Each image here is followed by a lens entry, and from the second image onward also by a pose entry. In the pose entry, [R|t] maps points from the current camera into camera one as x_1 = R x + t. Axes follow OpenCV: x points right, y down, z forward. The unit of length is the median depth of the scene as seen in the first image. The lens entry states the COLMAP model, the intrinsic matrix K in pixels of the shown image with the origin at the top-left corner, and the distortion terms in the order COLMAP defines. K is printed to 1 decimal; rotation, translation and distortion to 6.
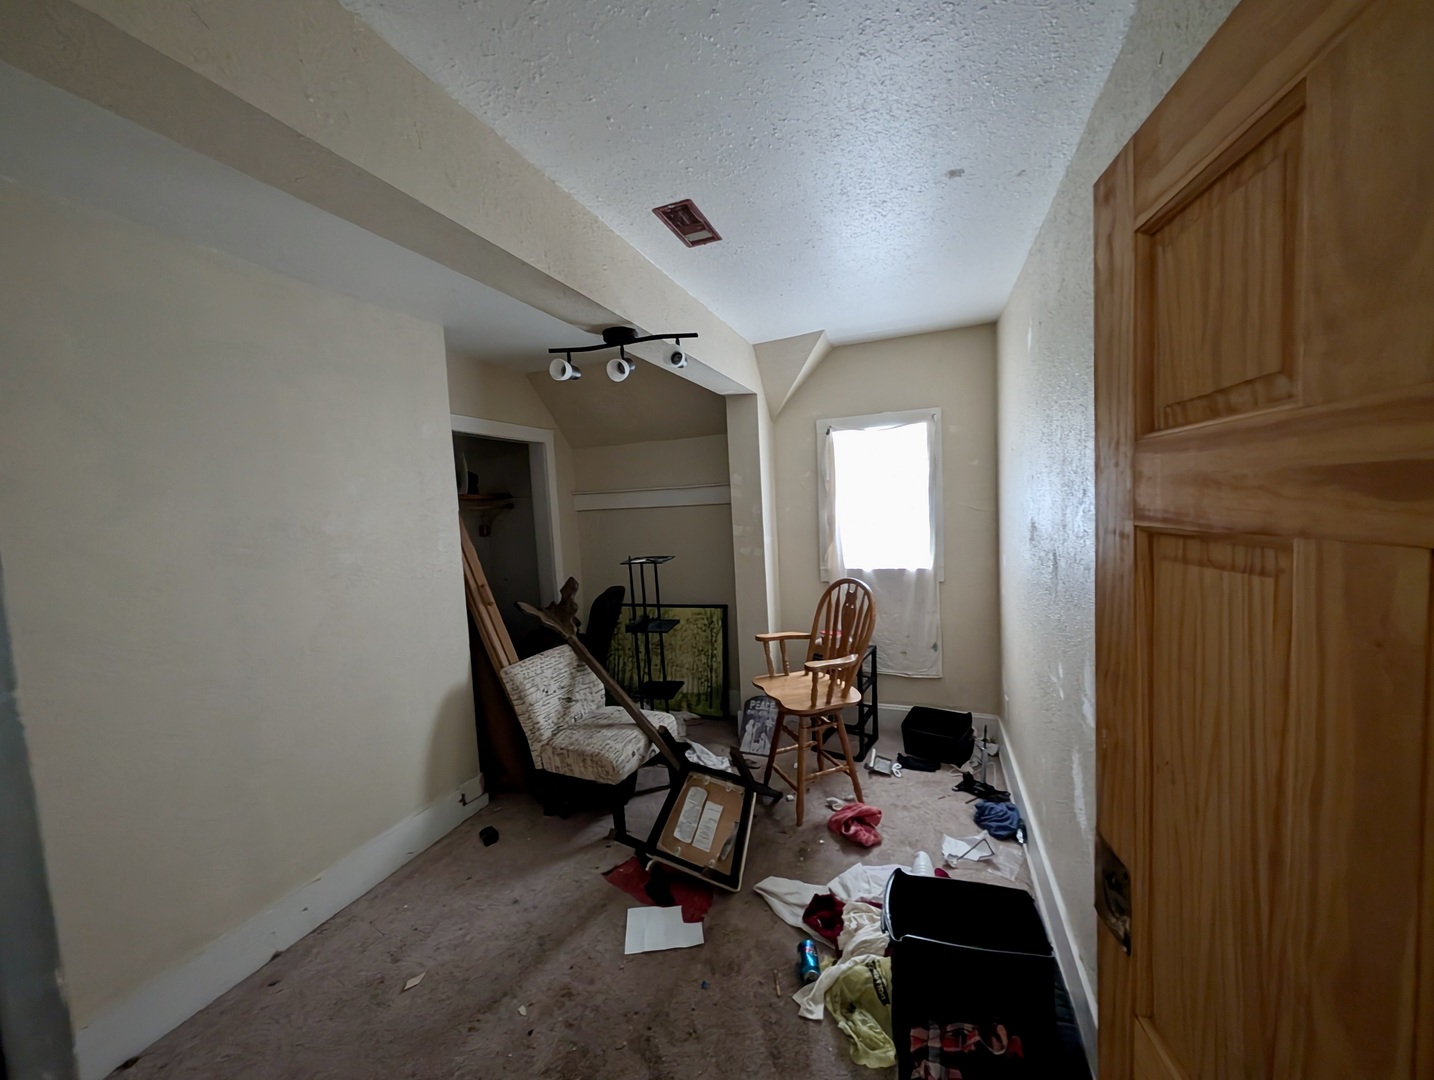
lens RADIAL K [[548.9, 0, 711.9], [0, 548.9, 546.7], [0, 0, 1]] dist [0.000531, 0.000650]
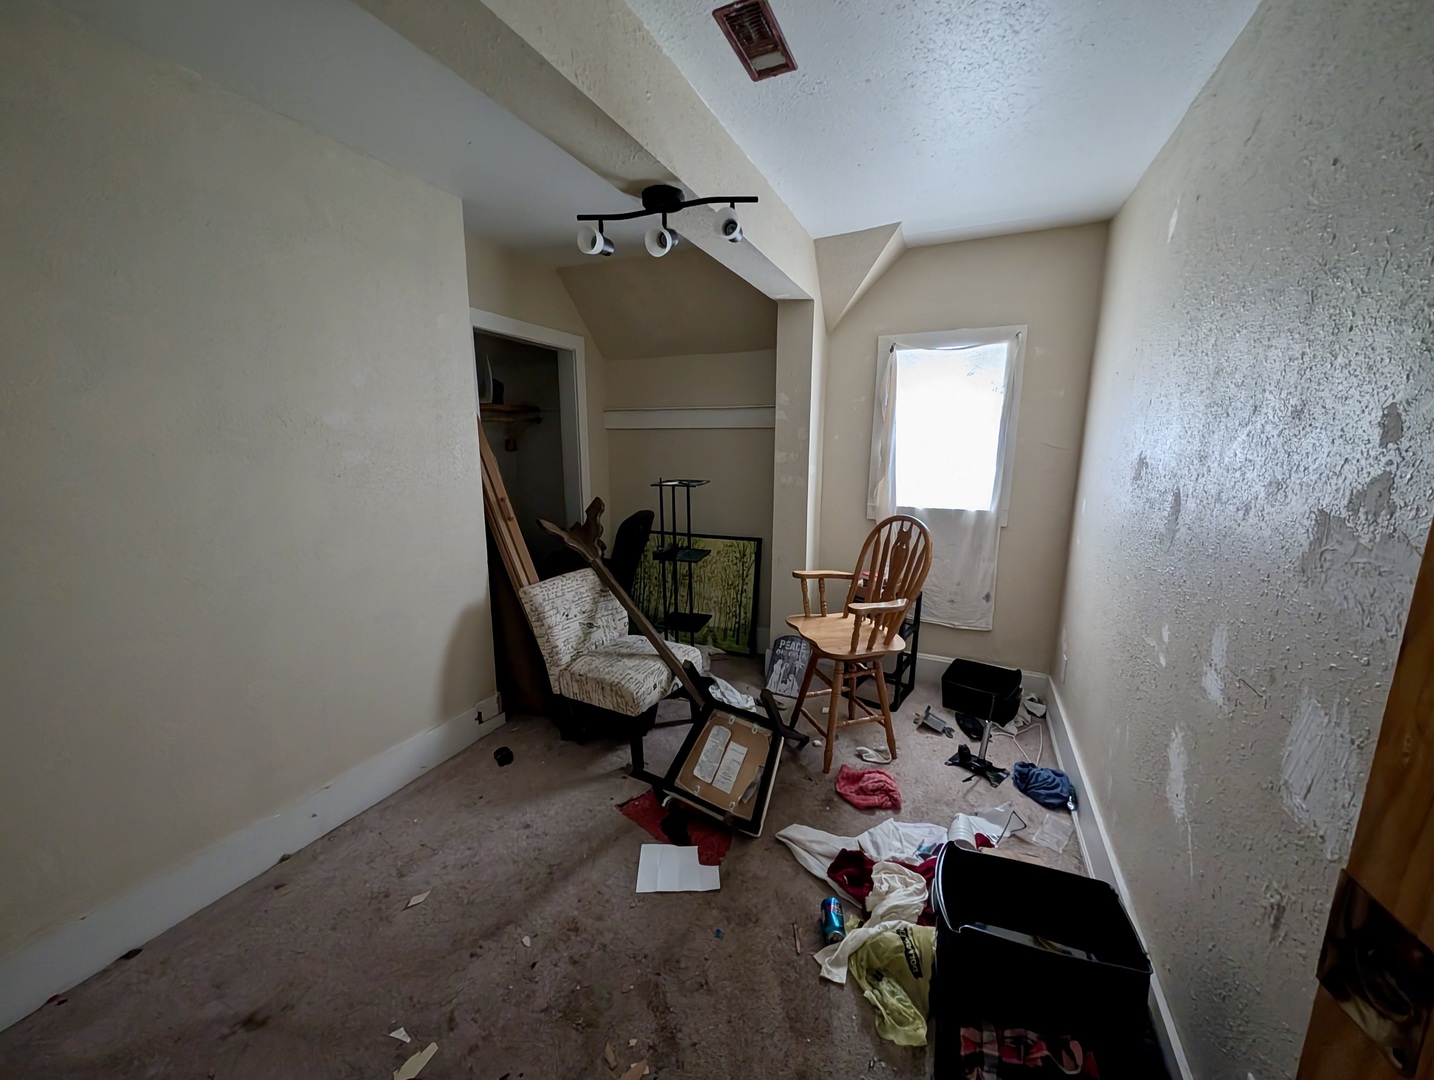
lens RADIAL K [[548.9, 0, 714.4], [0, 548.9, 547.8], [0, 0, 1]] dist [0.000531, 0.000650]
pose [[0.996877, 0.064739, -0.045228, -0.016179], [-0.059112, 0.991458, 0.116259, 0.029757], [0.052368, -0.113222, 0.992189, 0.110516]]
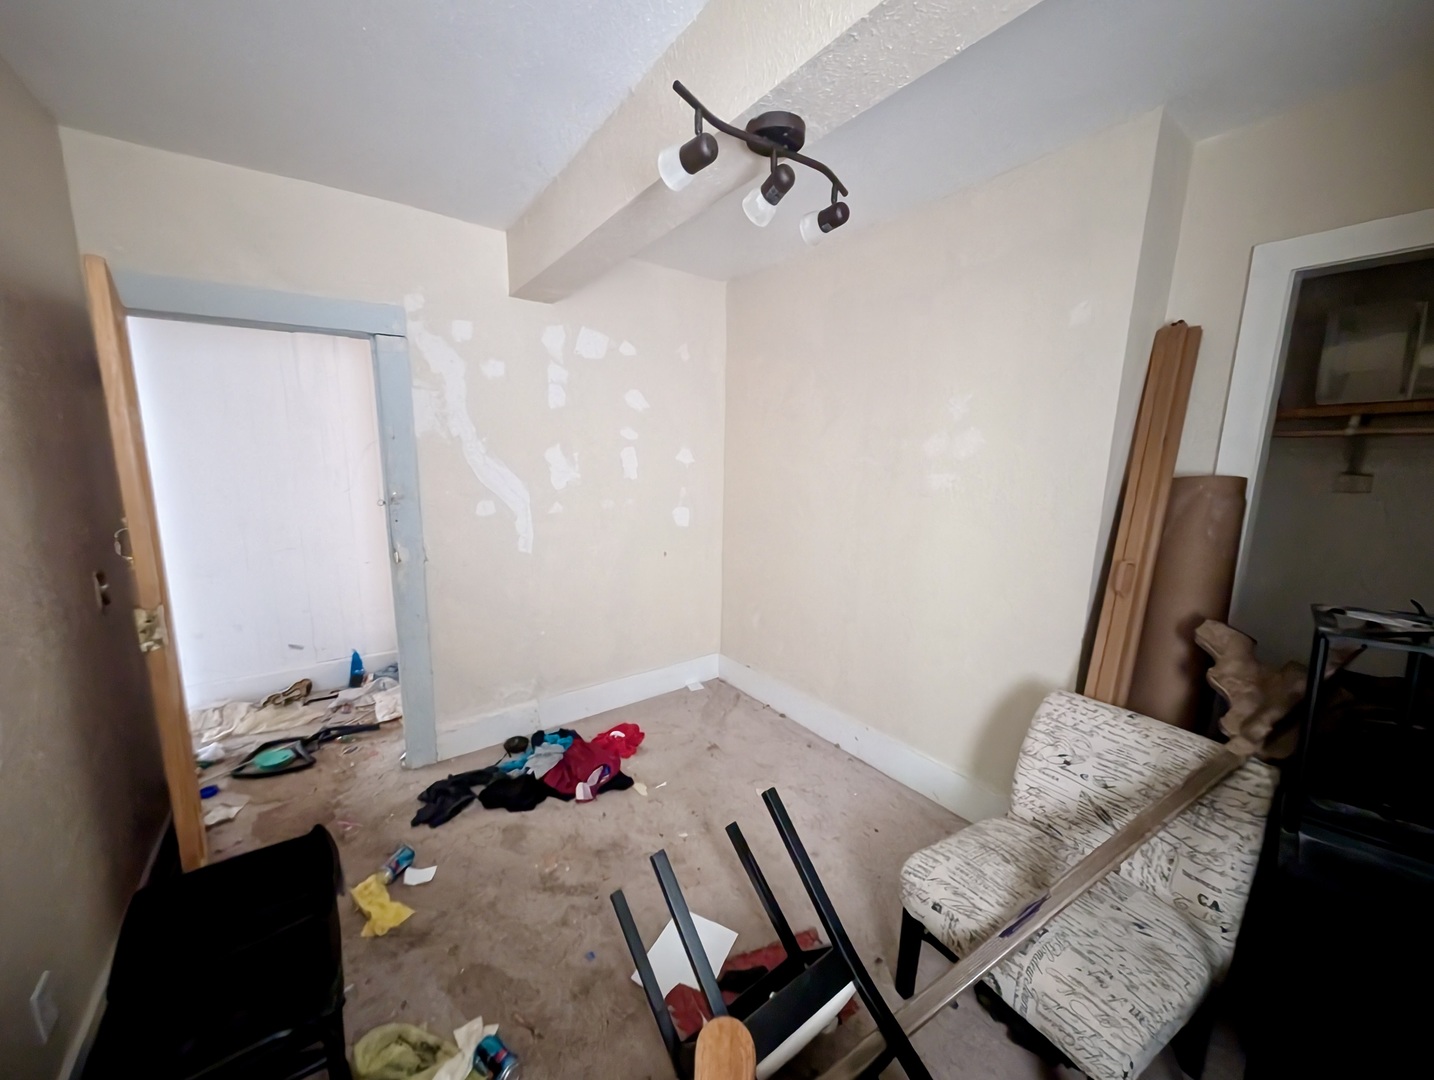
lens RADIAL K [[548.9, 0, 714.2], [0, 548.9, 535.1], [0, 0, 1]] dist [0.000531, 0.000650]
pose [[-0.546066, 0.174560, -0.819354, 0.386776], [-0.045286, 0.970469, 0.236936, -0.095650], [0.836517, 0.166488, -0.522035, 1.165718]]
